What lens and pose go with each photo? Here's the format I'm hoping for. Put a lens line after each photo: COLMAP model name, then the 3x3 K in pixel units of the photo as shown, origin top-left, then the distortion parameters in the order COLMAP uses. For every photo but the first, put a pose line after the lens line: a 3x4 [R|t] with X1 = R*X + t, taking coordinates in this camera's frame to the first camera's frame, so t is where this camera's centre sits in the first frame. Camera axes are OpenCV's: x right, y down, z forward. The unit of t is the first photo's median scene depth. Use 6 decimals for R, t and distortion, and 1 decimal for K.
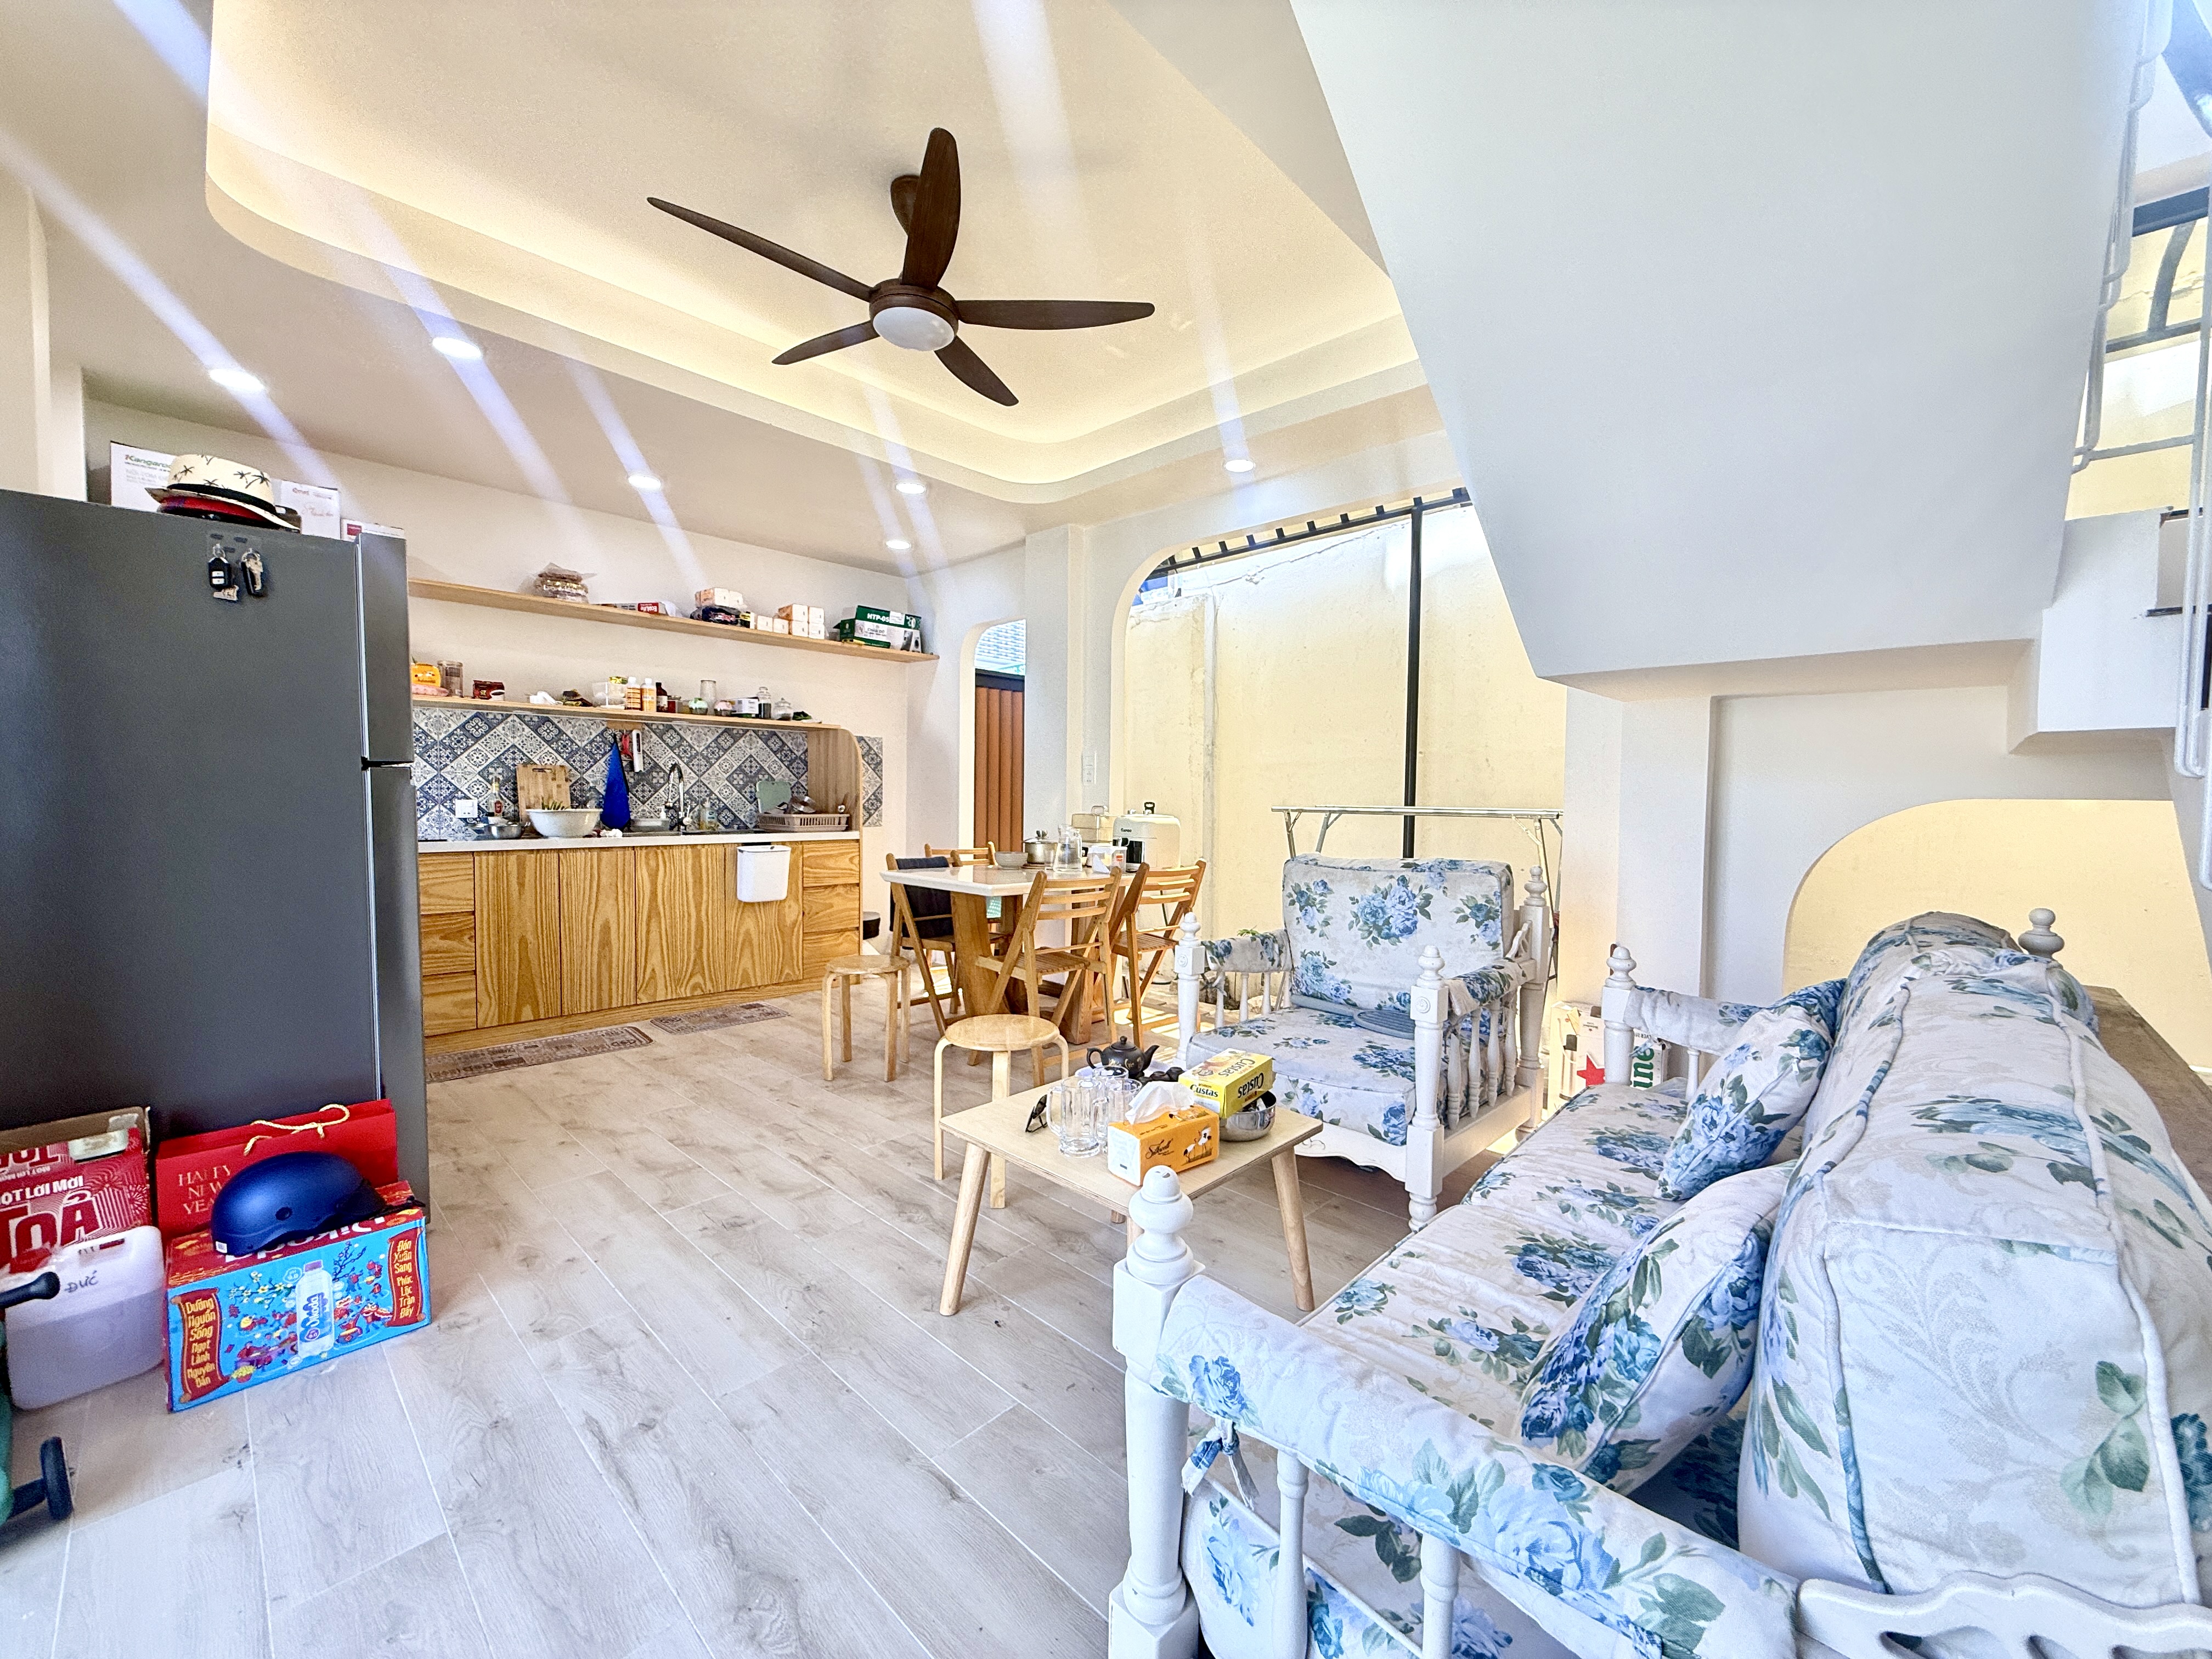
lens RADIAL K [[878.5, 0, 1098.8], [0, 878.5, 830.3], [0, 0, 1]] dist [0.000109, 0.000074]
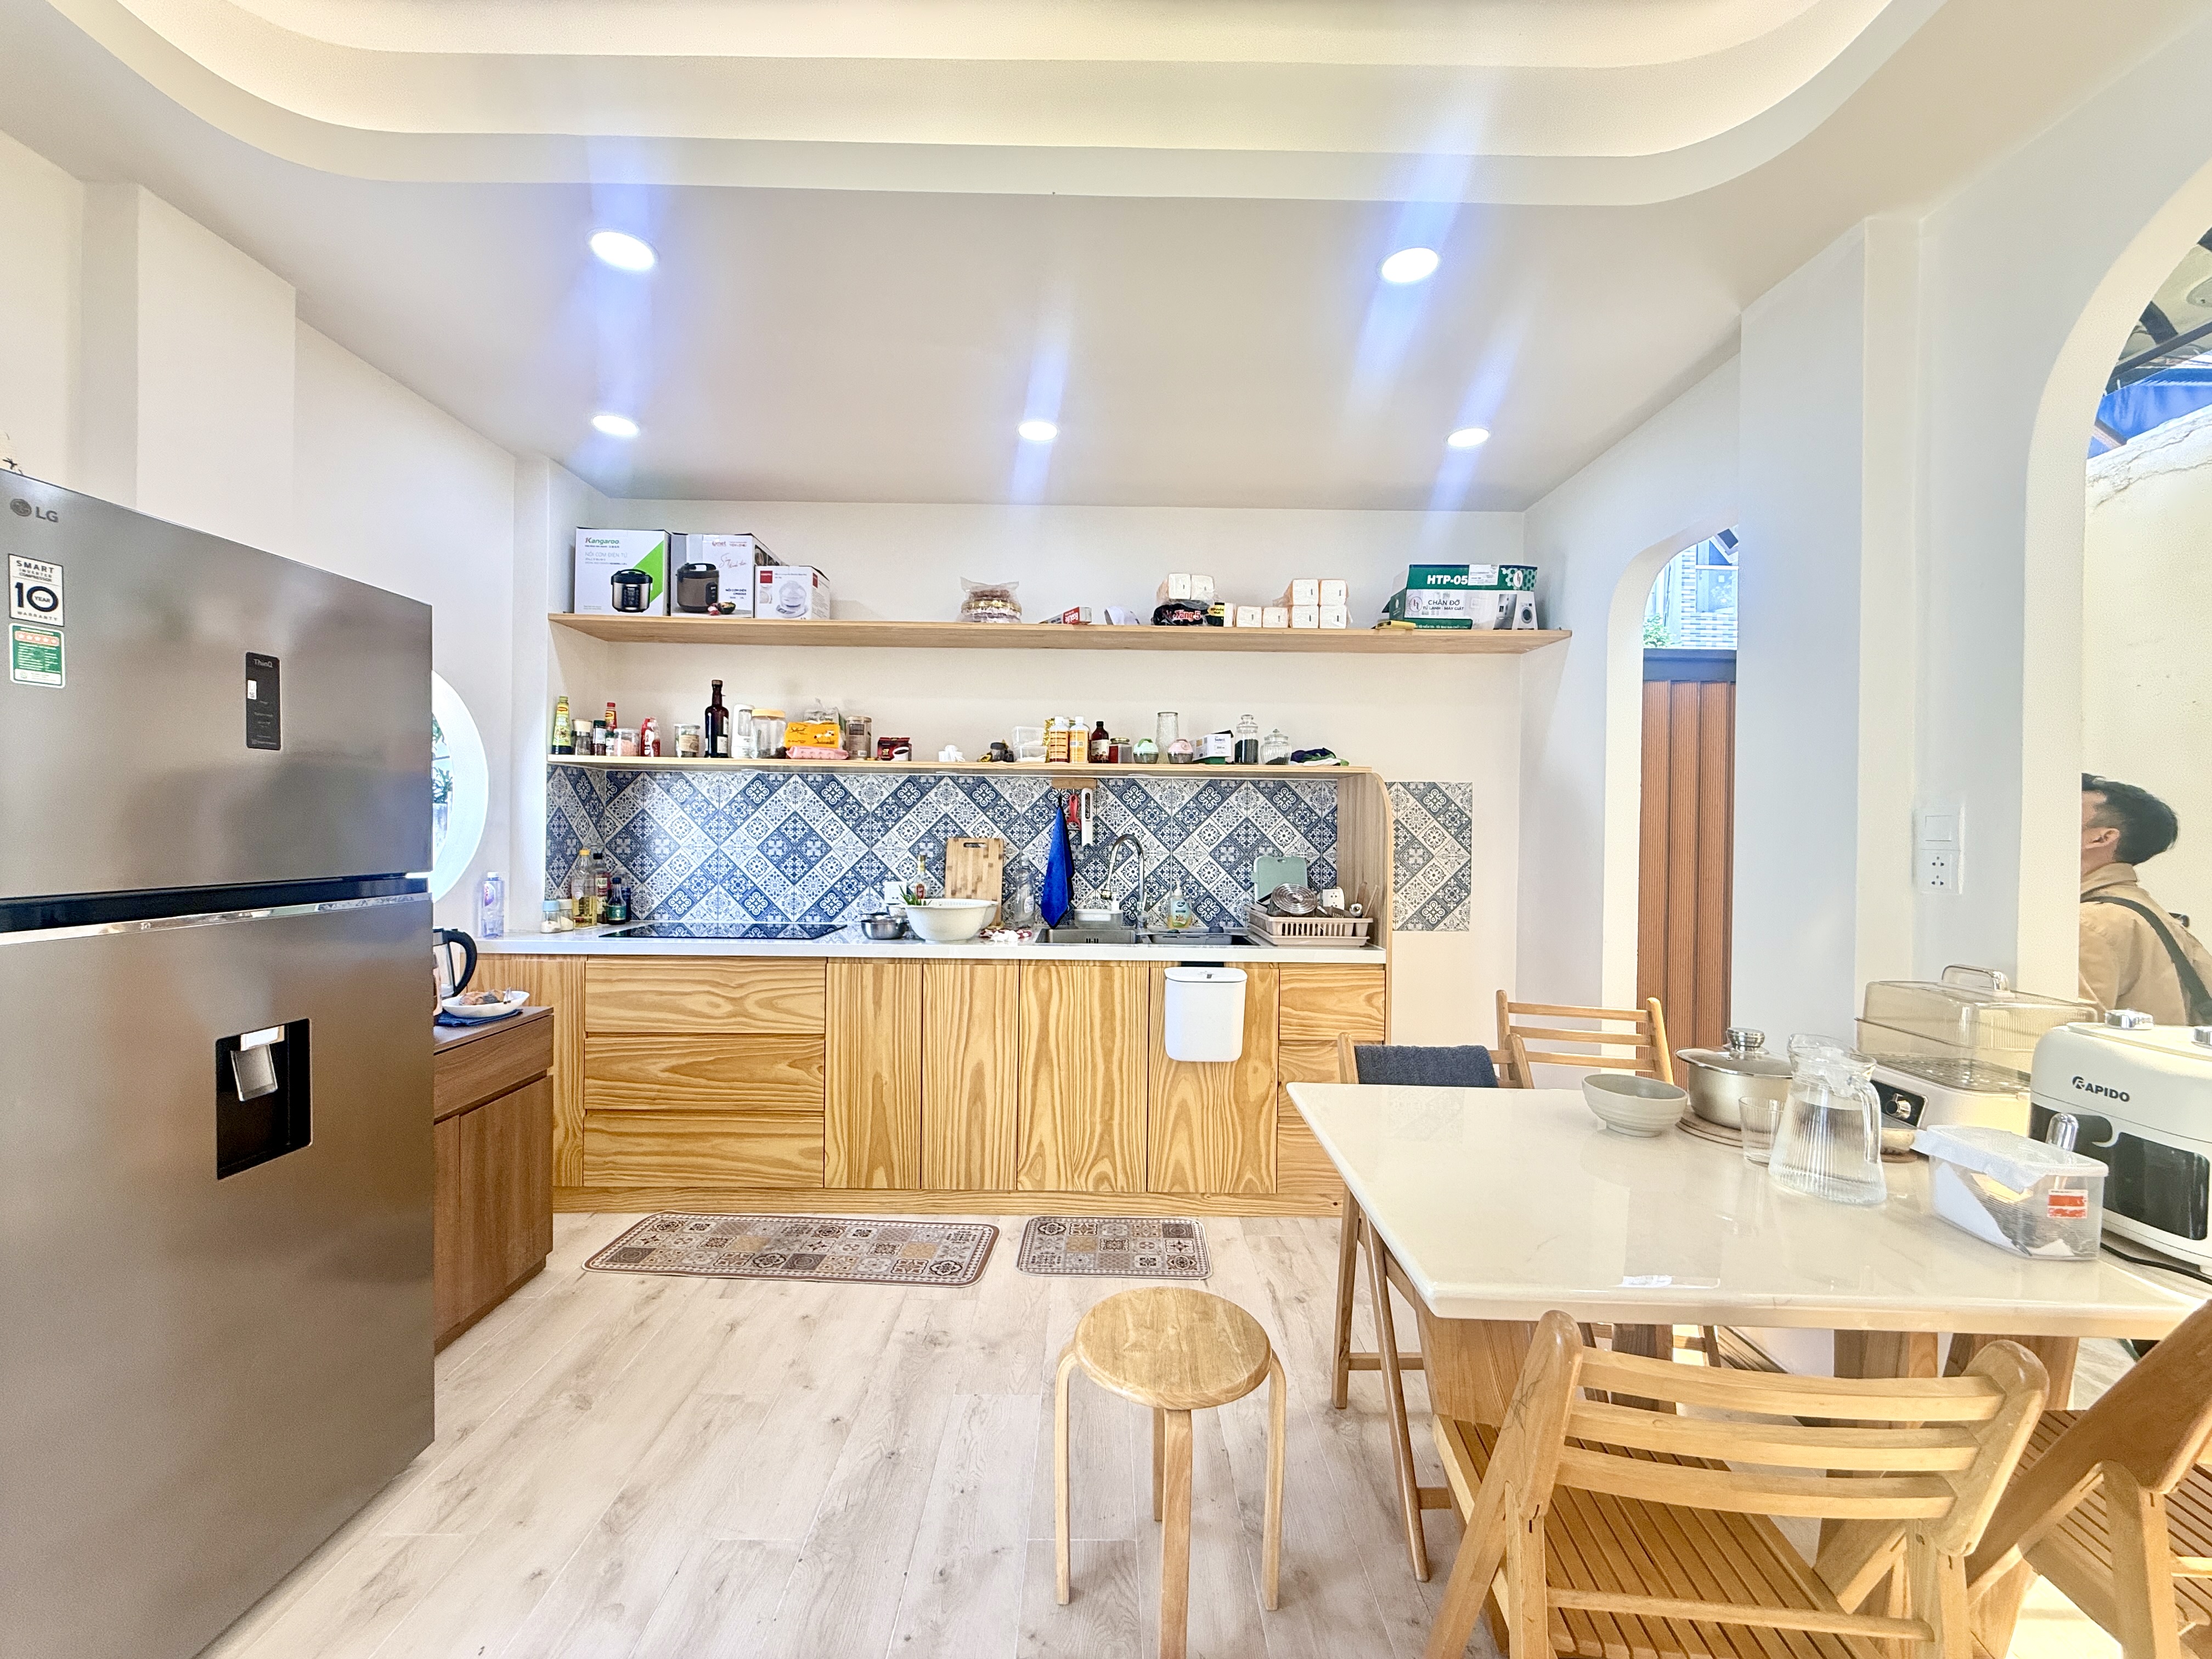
lens RADIAL K [[878.5, 0, 1098.8], [0, 878.5, 830.3], [0, 0, 1]] dist [0.000109, 0.000074]
pose [[0.694247, -0.000880, -0.719736, 0.012955], [-0.033675, 0.998864, -0.033704, -0.072767], [0.718948, 0.047636, 0.693429, 0.660969]]
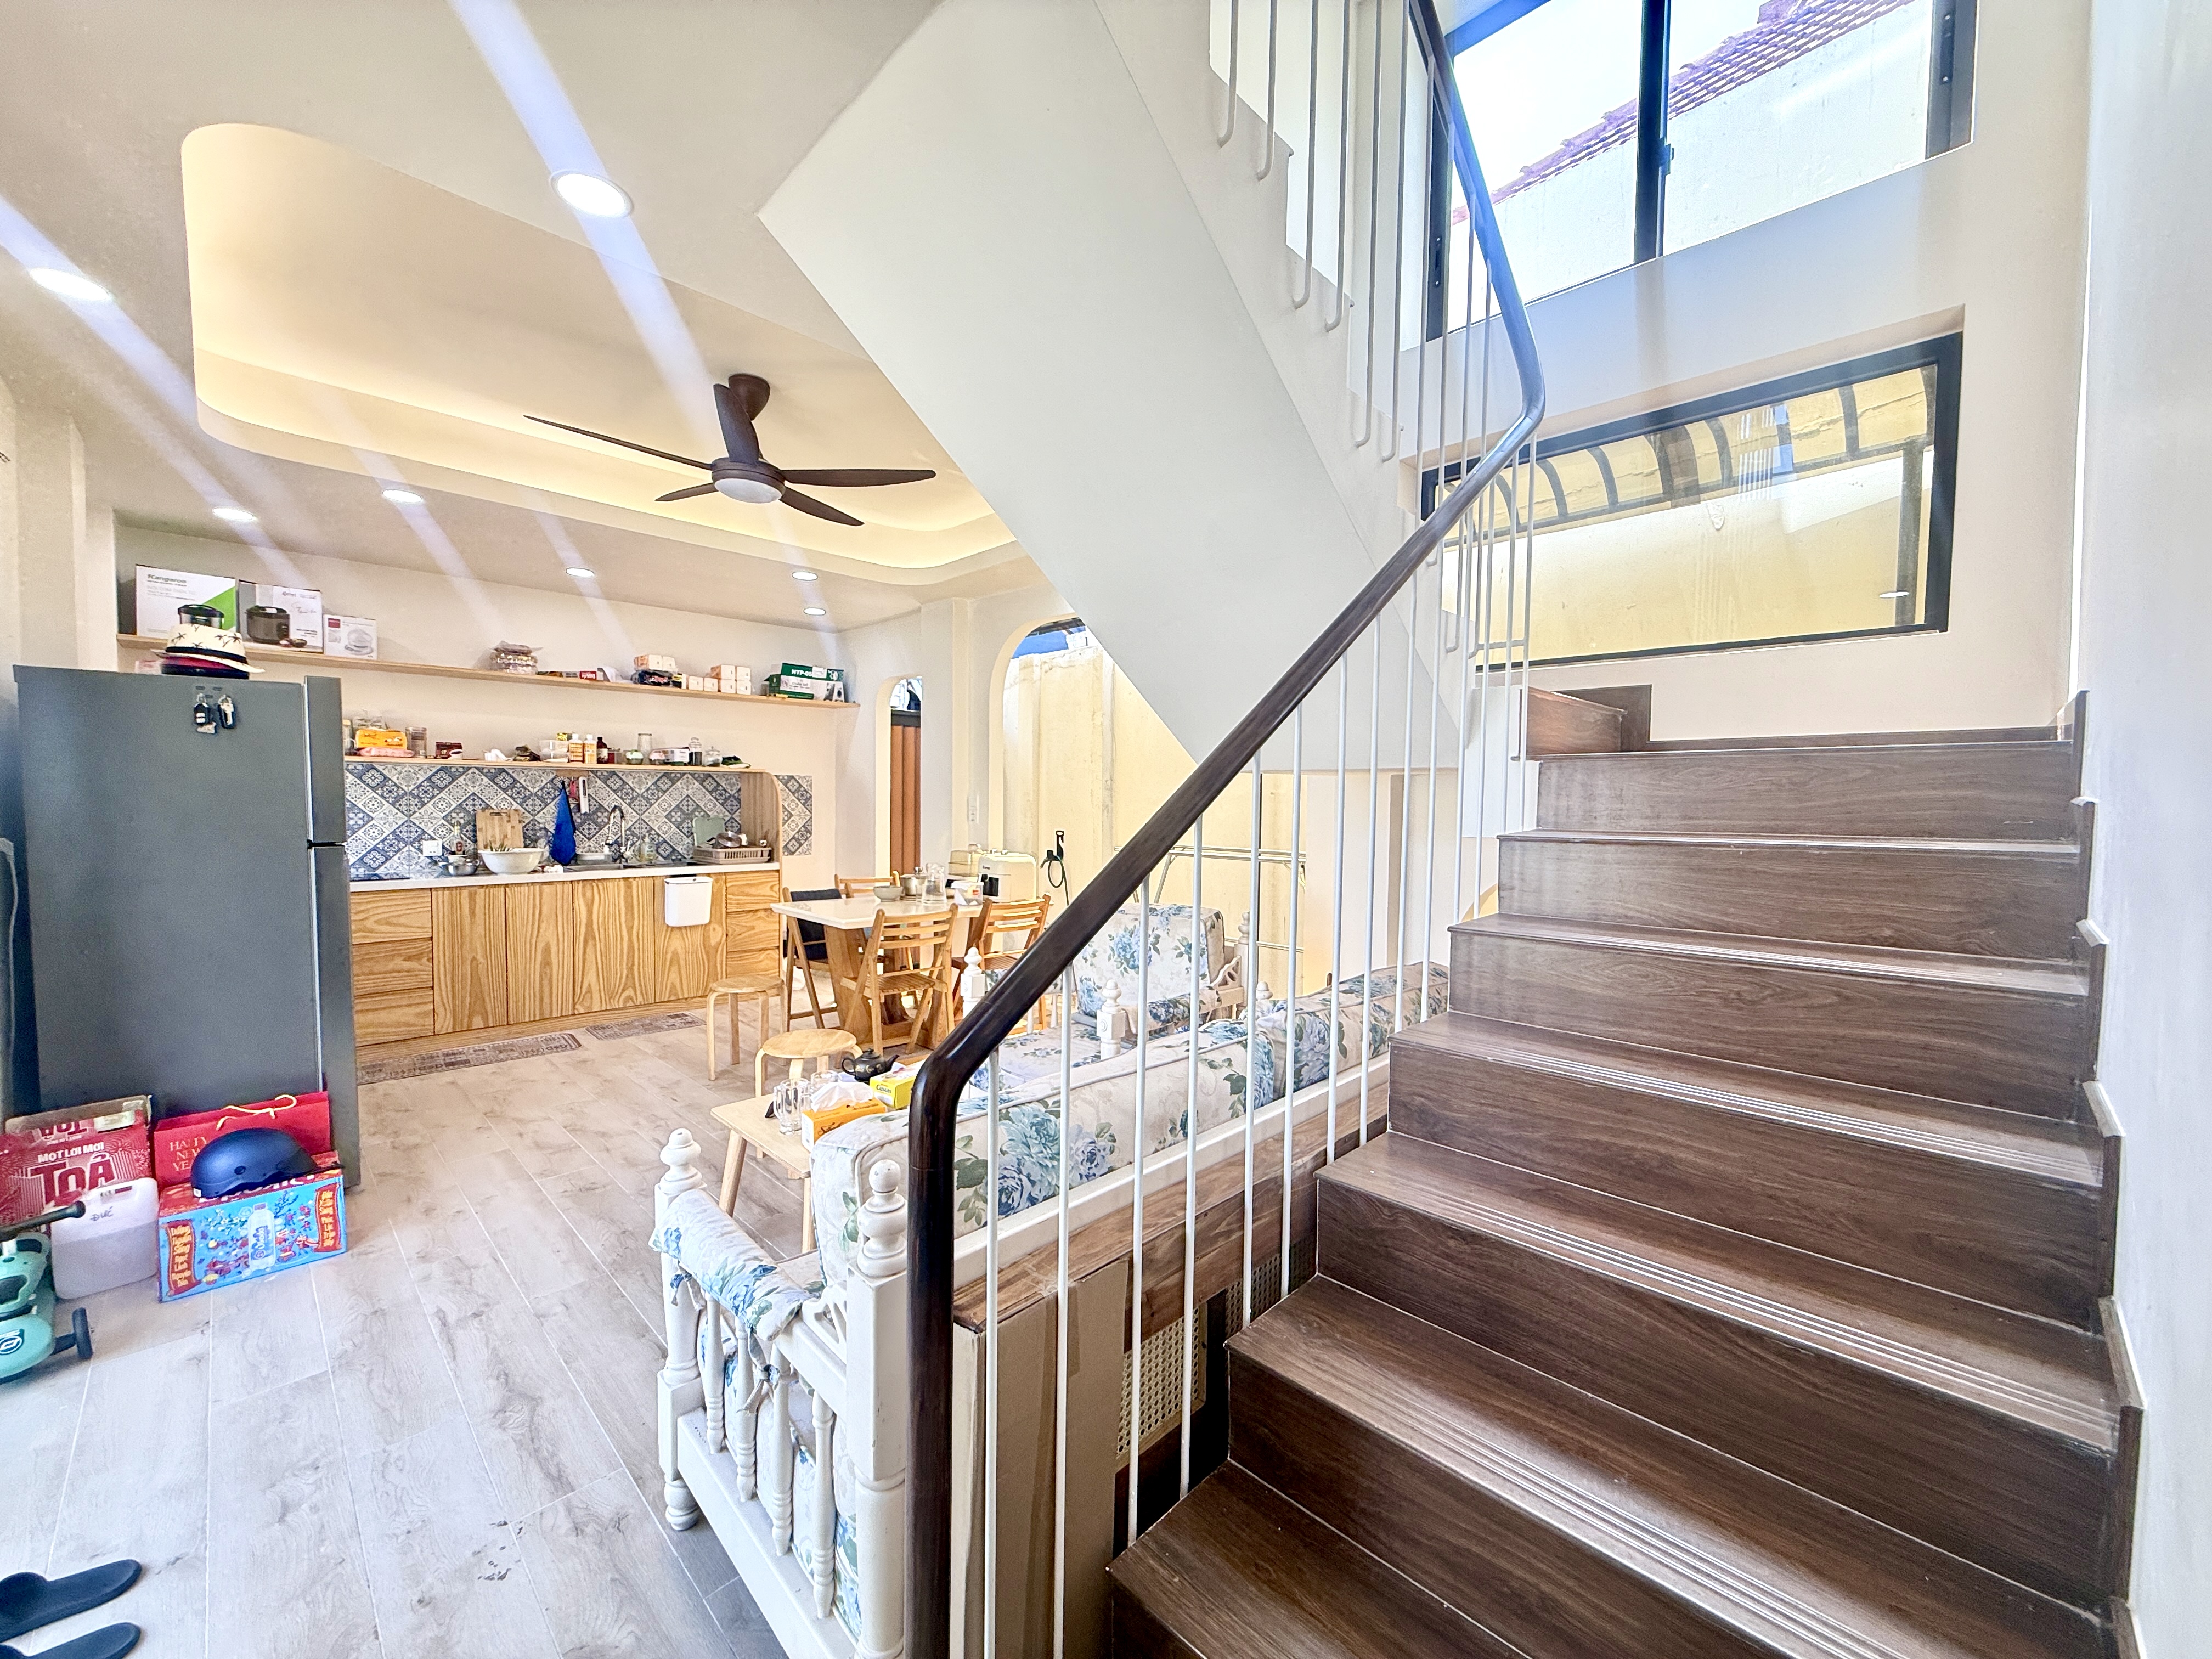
lens RADIAL K [[878.5, 0, 1098.8], [0, 878.5, 830.3], [0, 0, 1]] dist [0.000109, 0.000074]
pose [[0.999747, 0.000396, -0.022502, 0.240385], [-0.000439, 0.999998, -0.001908, -0.055332], [0.022501, 0.001918, 0.999745, -0.191909]]
